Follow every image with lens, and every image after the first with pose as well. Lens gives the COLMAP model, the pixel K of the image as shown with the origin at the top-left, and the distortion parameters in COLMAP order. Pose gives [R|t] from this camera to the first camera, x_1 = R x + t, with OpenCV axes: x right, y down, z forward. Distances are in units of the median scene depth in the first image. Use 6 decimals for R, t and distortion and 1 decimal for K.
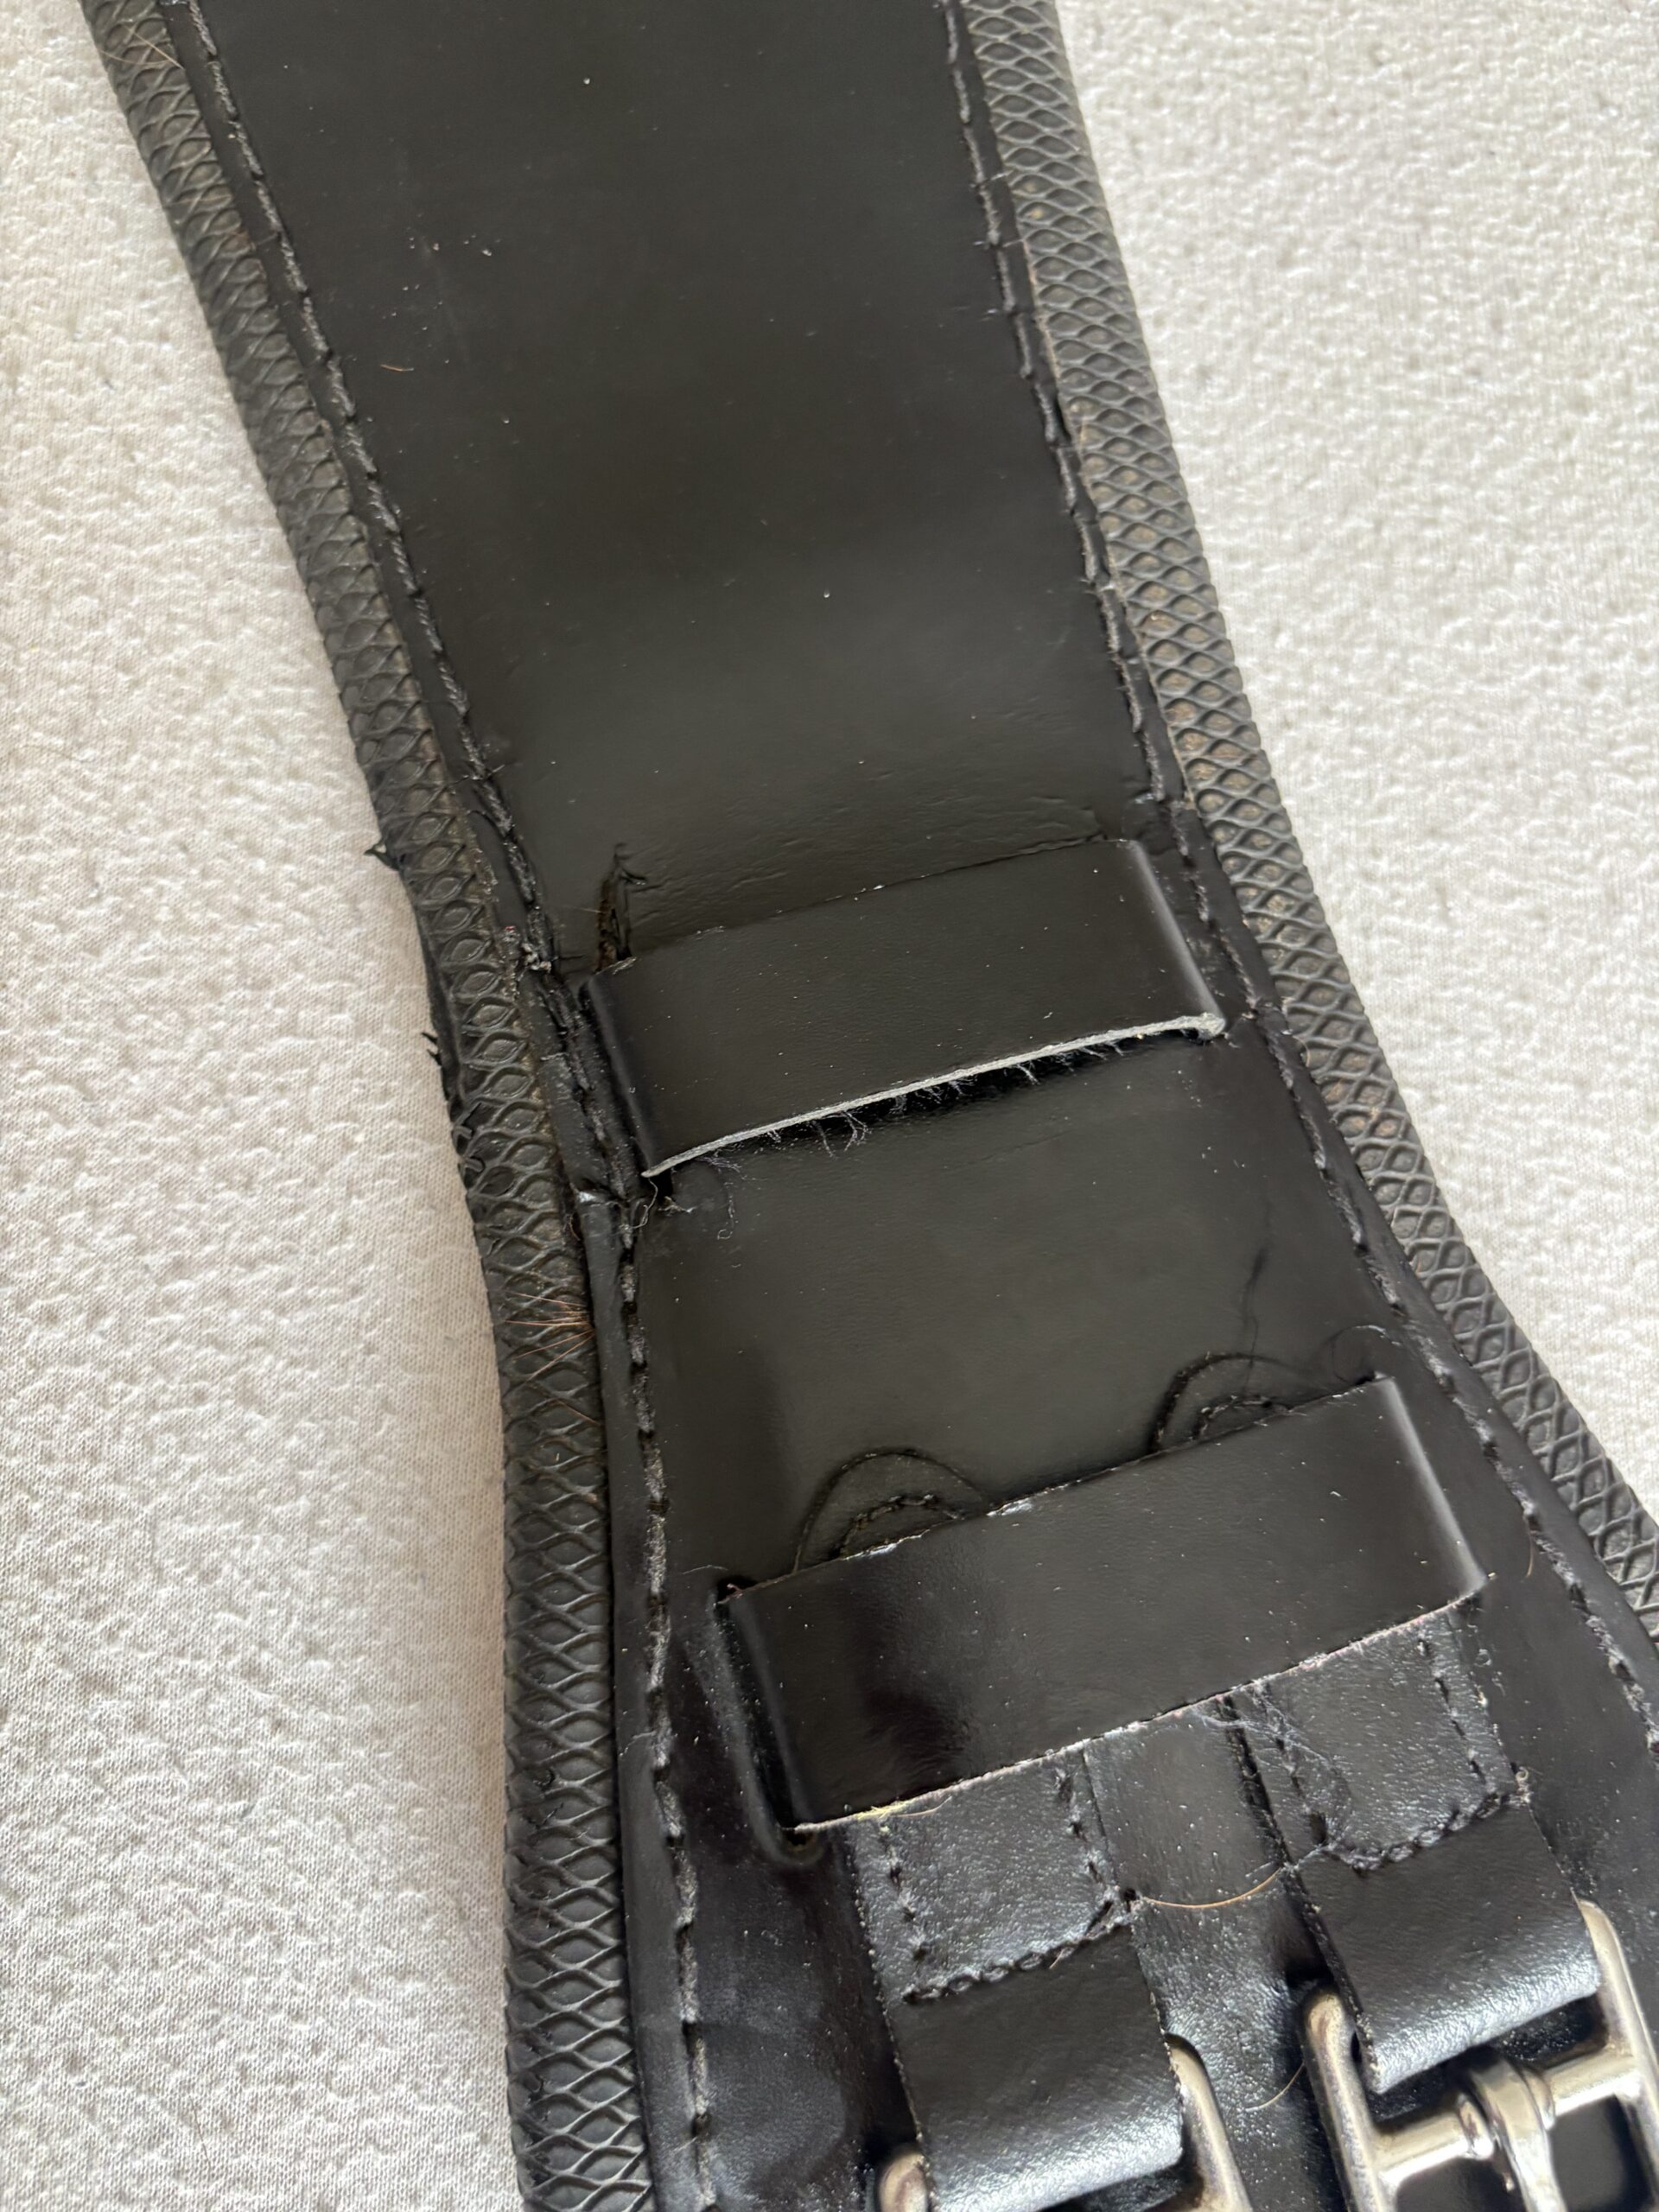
lens RADIAL K [[1730.8, 0, 833.0], [0, 1730.8, 1109.0], [0, 0, 1]] dist [-0.018326, 0.015356]
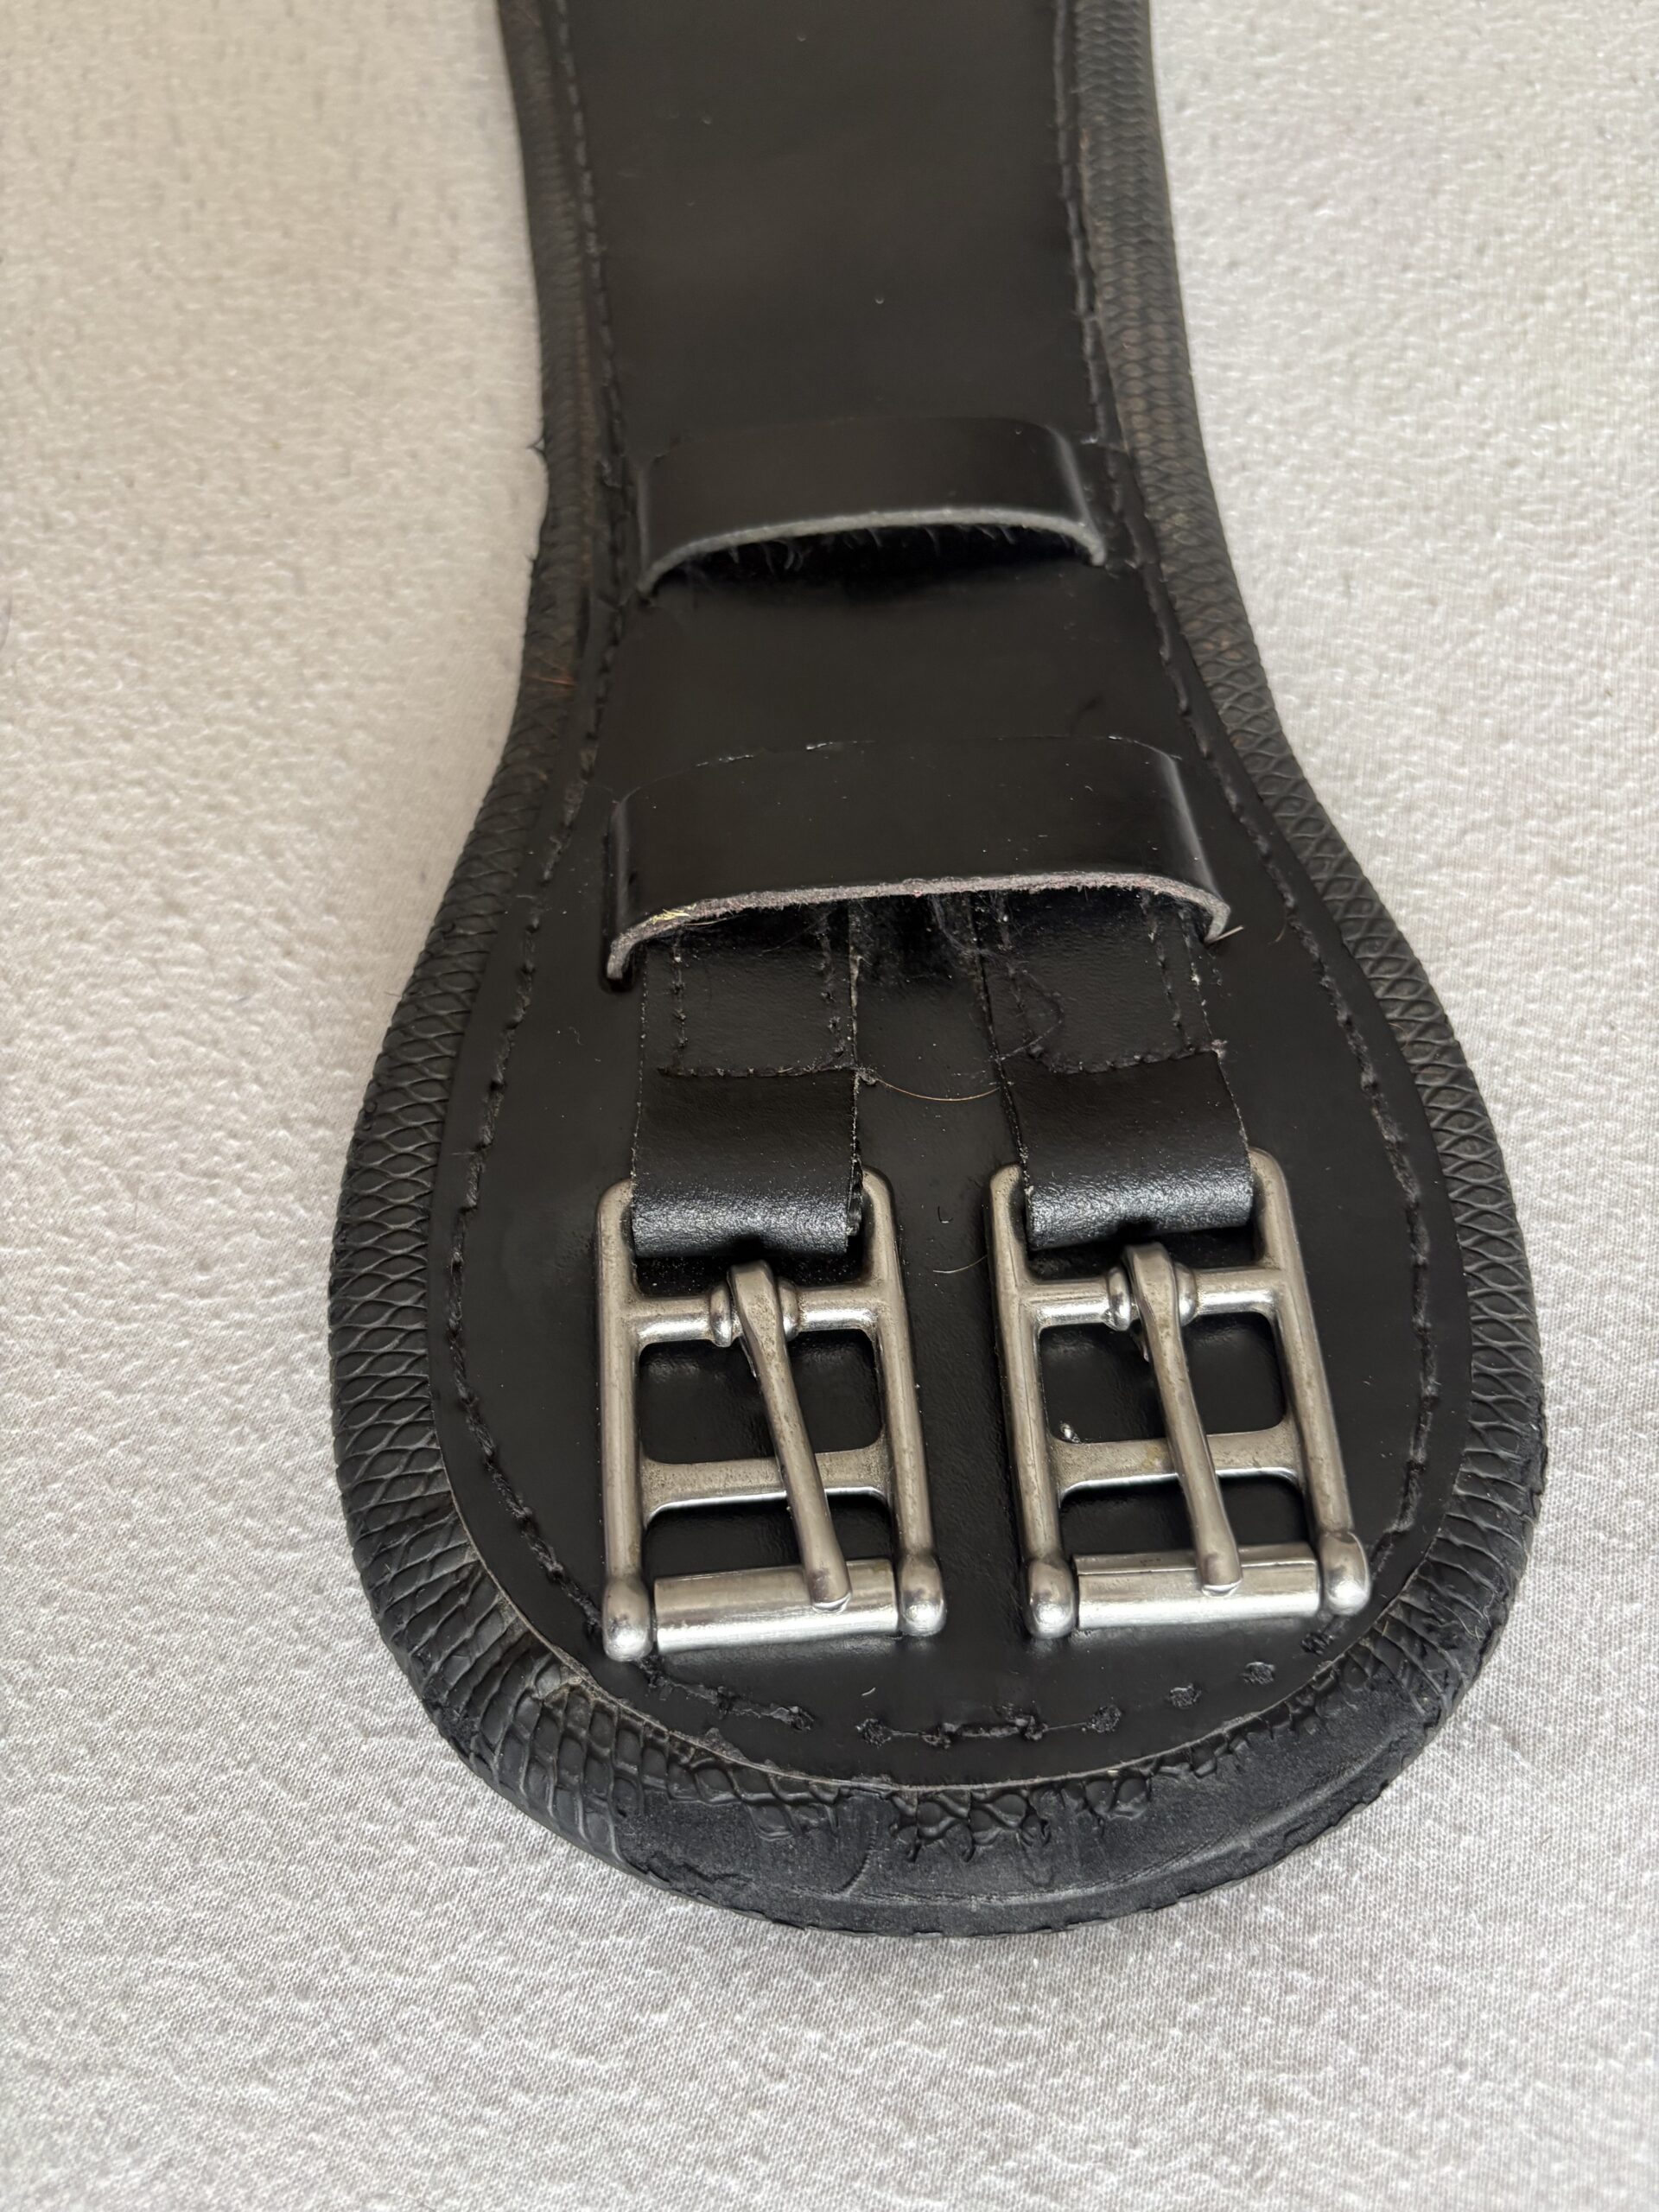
lens RADIAL K [[1730.8, 0, 833.0], [0, 1730.8, 1109.0], [0, 0, 1]] dist [-0.018326, 0.015356]
pose [[0.963969, 0.137999, -0.227420, 0.348065], [-0.195668, 0.947009, -0.254733, 0.644892], [0.180216, 0.290054, 0.939889, -0.107507]]
